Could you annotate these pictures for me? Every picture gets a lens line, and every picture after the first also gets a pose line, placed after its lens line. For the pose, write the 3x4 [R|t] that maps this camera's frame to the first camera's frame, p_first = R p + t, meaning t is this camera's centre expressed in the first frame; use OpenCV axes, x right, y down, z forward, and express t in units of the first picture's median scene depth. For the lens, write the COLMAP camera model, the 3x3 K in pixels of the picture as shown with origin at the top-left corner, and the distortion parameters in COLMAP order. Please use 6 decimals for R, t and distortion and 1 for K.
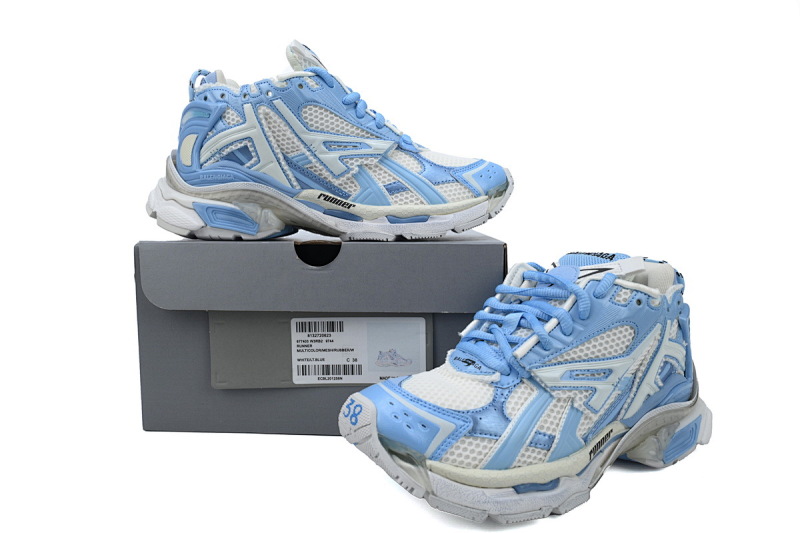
lens RADIAL K [[583.5, 0, 402.1], [0, 583.5, 267.2], [0, 0, 1]] dist [0.001976, -0.004394]
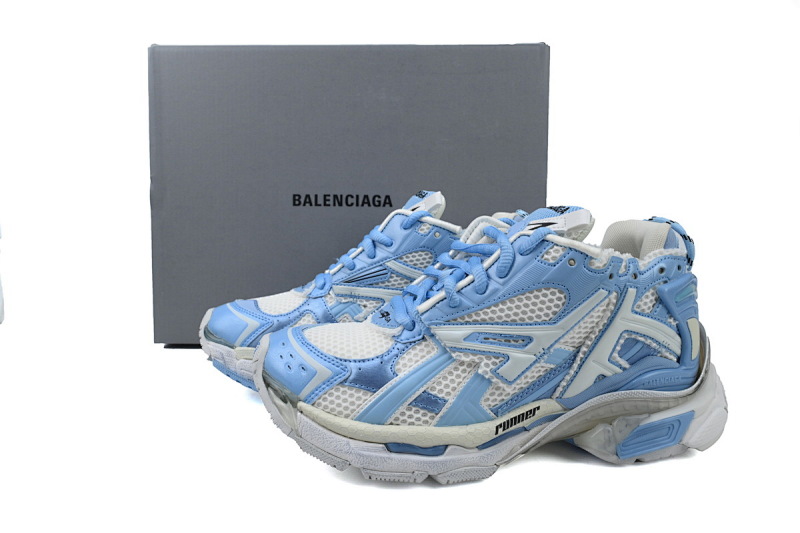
lens RADIAL K [[583.5, 0, 401.1], [0, 583.5, 271.6], [0, 0, 1]] dist [0.001976, -0.004394]
pose [[0.926853, 0.060950, -0.370444, 0.506132], [-0.043685, 0.997540, 0.054828, 0.039256], [0.372874, -0.034635, 0.927235, 0.125306]]
